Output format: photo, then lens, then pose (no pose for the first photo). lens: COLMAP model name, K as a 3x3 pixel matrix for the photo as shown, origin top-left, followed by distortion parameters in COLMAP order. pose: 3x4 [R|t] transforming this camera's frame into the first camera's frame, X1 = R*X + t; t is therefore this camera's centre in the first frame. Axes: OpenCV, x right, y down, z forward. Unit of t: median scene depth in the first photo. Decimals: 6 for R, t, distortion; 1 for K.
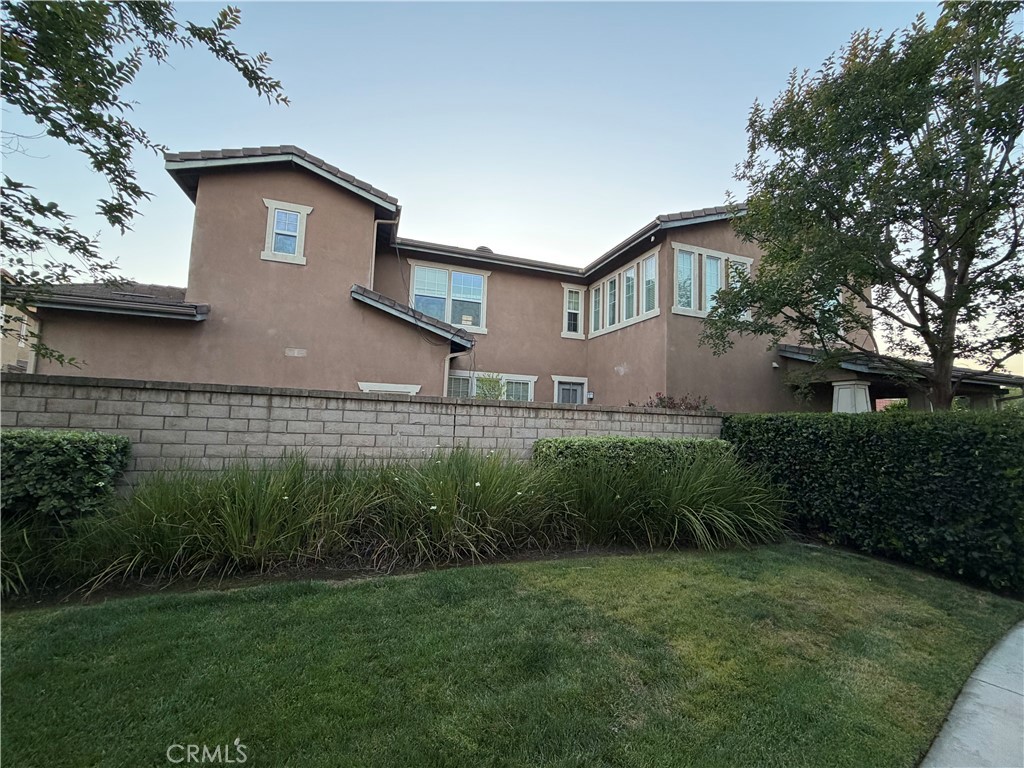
lens RADIAL K [[406.9, 0, 511.4], [0, 406.9, 381.9], [0, 0, 1]] dist [-0.001231, -0.000186]
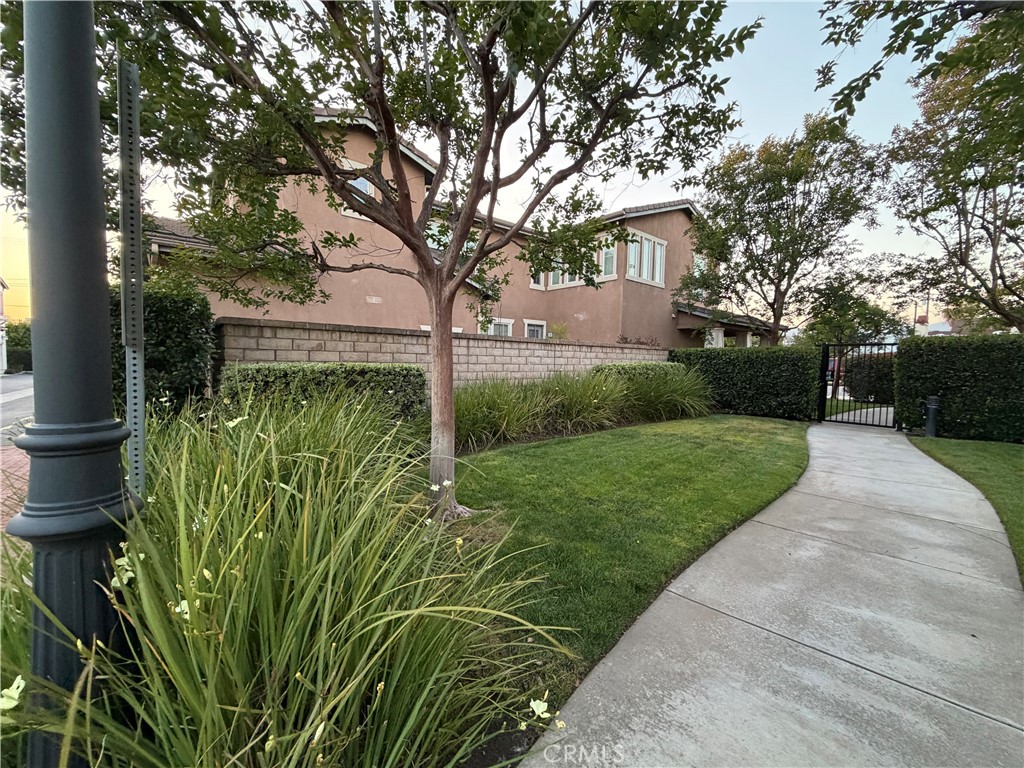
lens RADIAL K [[406.9, 0, 511.4], [0, 406.9, 381.9], [0, 0, 1]] dist [-0.001231, -0.000186]
pose [[0.931443, -0.038654, 0.361828, -0.792589], [-0.019273, 0.987706, 0.155131, -0.036225], [-0.363376, -0.151469, 0.919247, -0.359032]]
